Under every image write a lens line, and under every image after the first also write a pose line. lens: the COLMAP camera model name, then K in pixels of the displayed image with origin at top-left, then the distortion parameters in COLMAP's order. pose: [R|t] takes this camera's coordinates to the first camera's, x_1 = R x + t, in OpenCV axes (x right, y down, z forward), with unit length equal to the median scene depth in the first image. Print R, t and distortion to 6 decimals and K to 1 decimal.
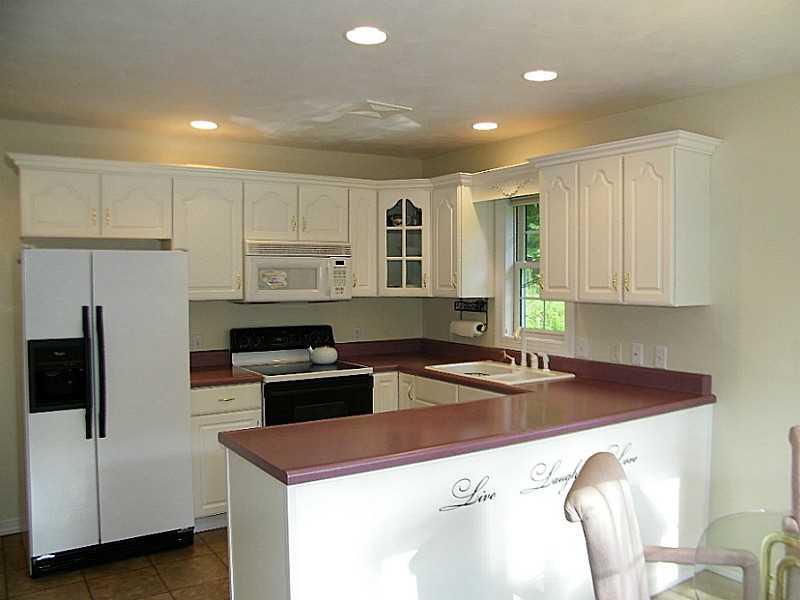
lens RADIAL K [[702.3, 0, 401.5], [0, 702.3, 301.6], [0, 0, 1]] dist [-0.004489, -0.000402]
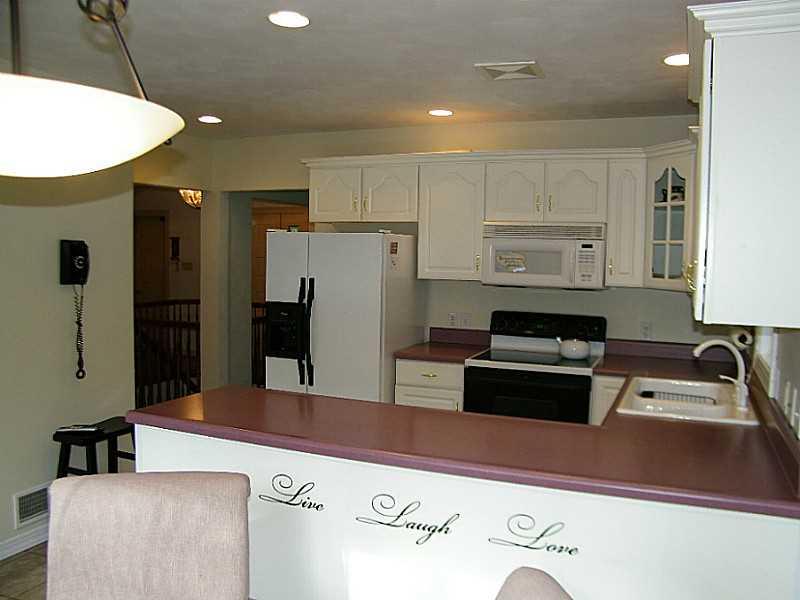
lens RADIAL K [[712.6, 0, 400.6], [0, 712.6, 274.6], [0, 0, 1]] dist [-0.003205, 0.004570]
pose [[0.600093, 0.046588, -0.798573, 0.493140], [-0.055366, 0.998328, 0.016636, -0.021878], [0.798012, 0.034231, 0.601669, 0.283523]]
